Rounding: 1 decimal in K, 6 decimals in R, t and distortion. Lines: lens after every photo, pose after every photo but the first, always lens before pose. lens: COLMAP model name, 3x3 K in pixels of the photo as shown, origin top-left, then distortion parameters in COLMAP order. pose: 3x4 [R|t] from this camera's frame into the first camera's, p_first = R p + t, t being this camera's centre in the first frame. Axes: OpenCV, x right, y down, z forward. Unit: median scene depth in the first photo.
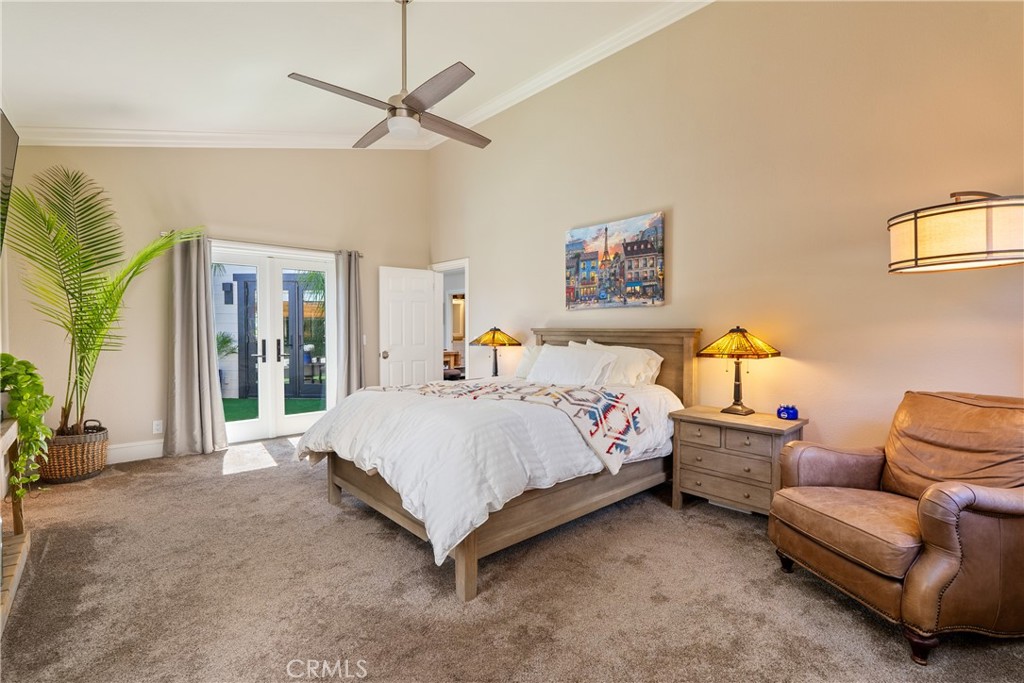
lens RADIAL K [[457.2, 0, 512.0], [0, 457.2, 341.5], [0, 0, 1]] dist [0.000162, 0.000072]
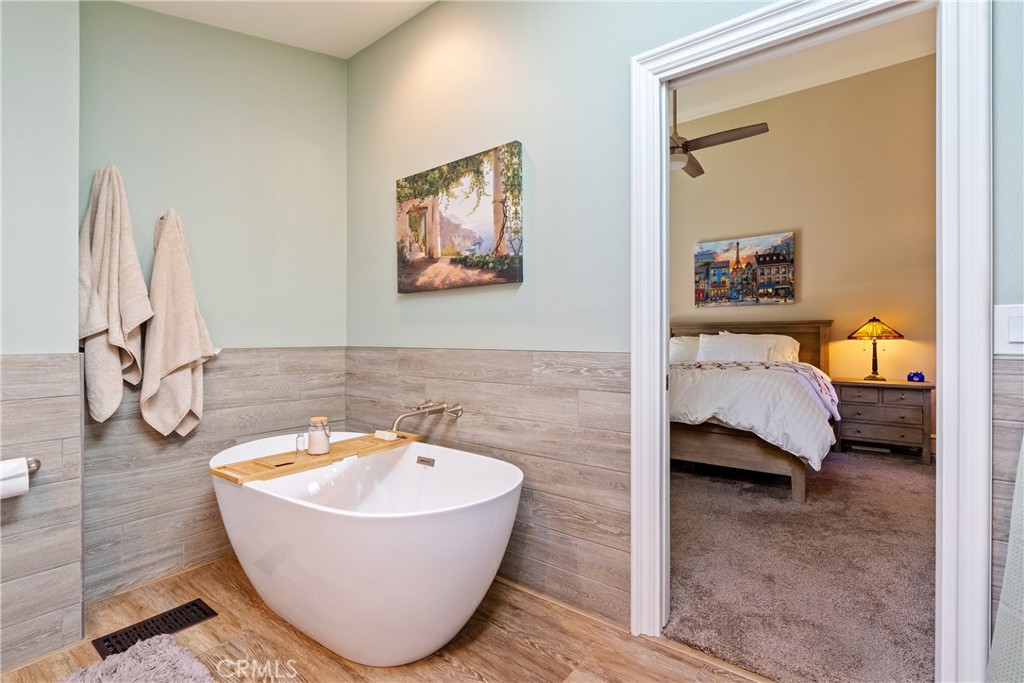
lens RADIAL K [[457.2, 0, 512.0], [0, 457.2, 341.5], [0, 0, 1]] dist [0.000162, 0.000072]
pose [[0.983603, -0.003946, 0.180304, -0.666895], [0.007806, 0.999755, -0.020705, 0.048360], [-0.180178, 0.021773, 0.983393, -0.128944]]
